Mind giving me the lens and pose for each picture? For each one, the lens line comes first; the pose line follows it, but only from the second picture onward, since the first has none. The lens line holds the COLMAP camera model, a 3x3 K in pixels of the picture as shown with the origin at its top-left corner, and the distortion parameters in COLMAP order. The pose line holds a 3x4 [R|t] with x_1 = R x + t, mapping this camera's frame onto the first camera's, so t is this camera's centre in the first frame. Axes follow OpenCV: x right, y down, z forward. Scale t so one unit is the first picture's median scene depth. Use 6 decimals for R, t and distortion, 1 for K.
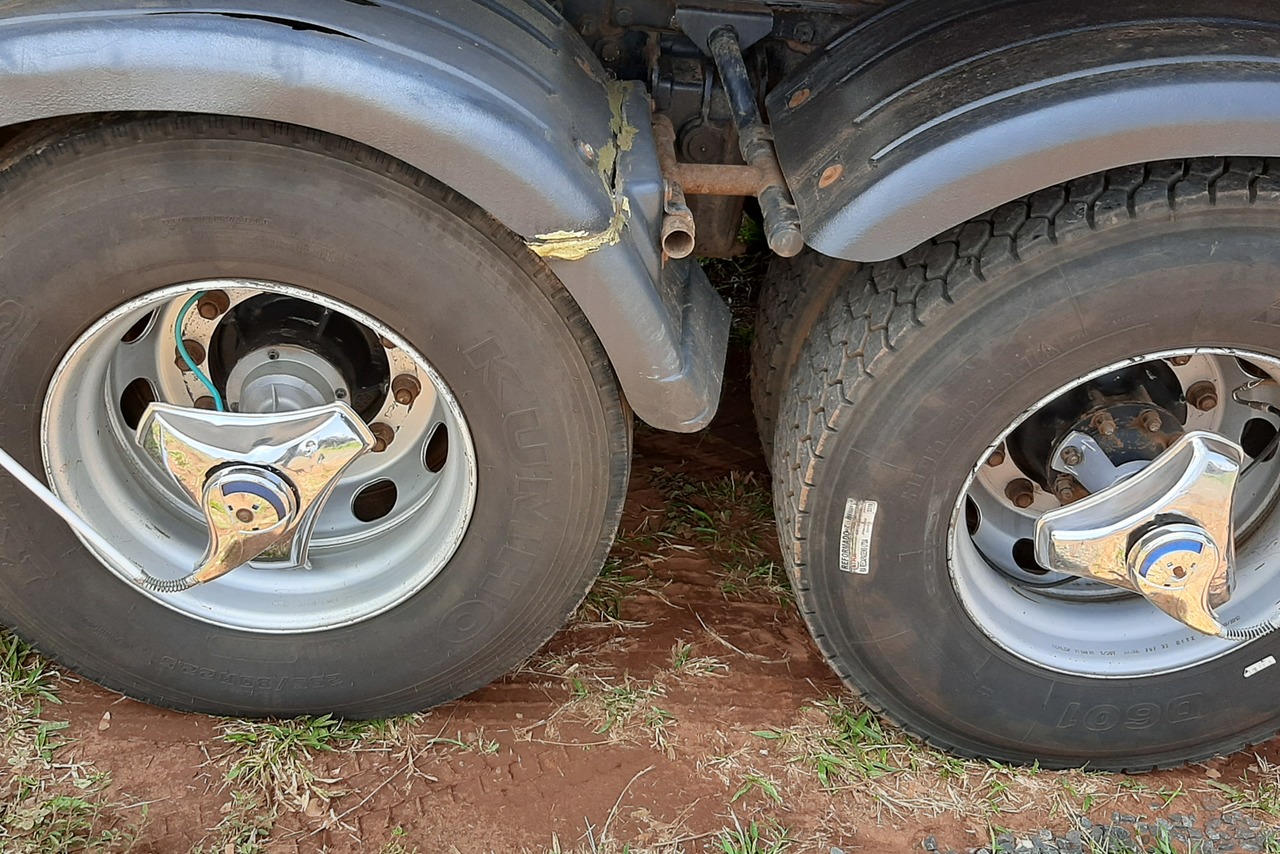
lens RADIAL K [[1276.9, 0, 640.0], [0, 1276.9, 427.0], [0, 0, 1]] dist [0.091219, -0.295546]
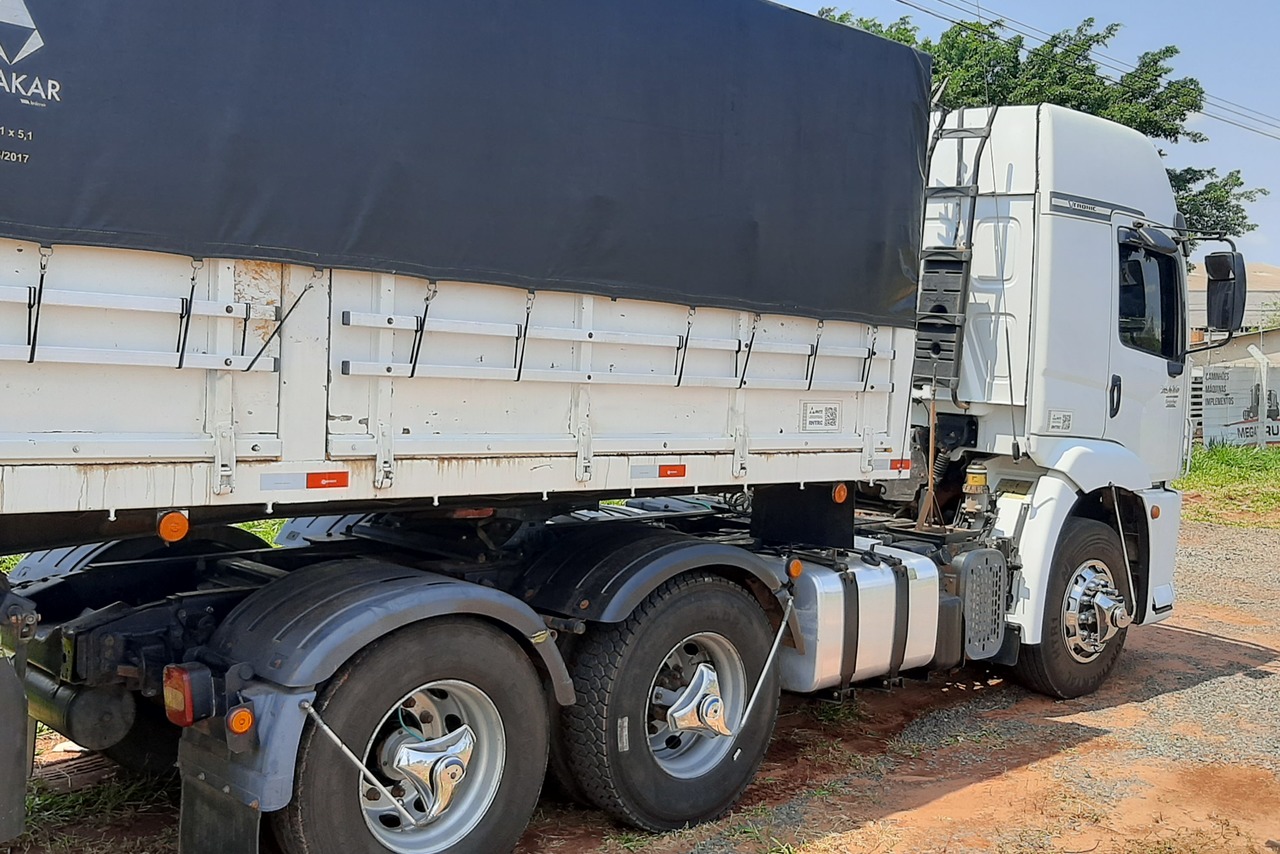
lens RADIAL K [[1276.9, 0, 640.0], [0, 1276.9, 427.0], [0, 0, 1]] dist [0.091219, -0.295546]
pose [[0.722385, -0.093915, 0.685084, -1.626452], [0.396384, 0.868041, -0.298970, 0.354485], [-0.566604, 0.487528, 0.664286, -1.135644]]
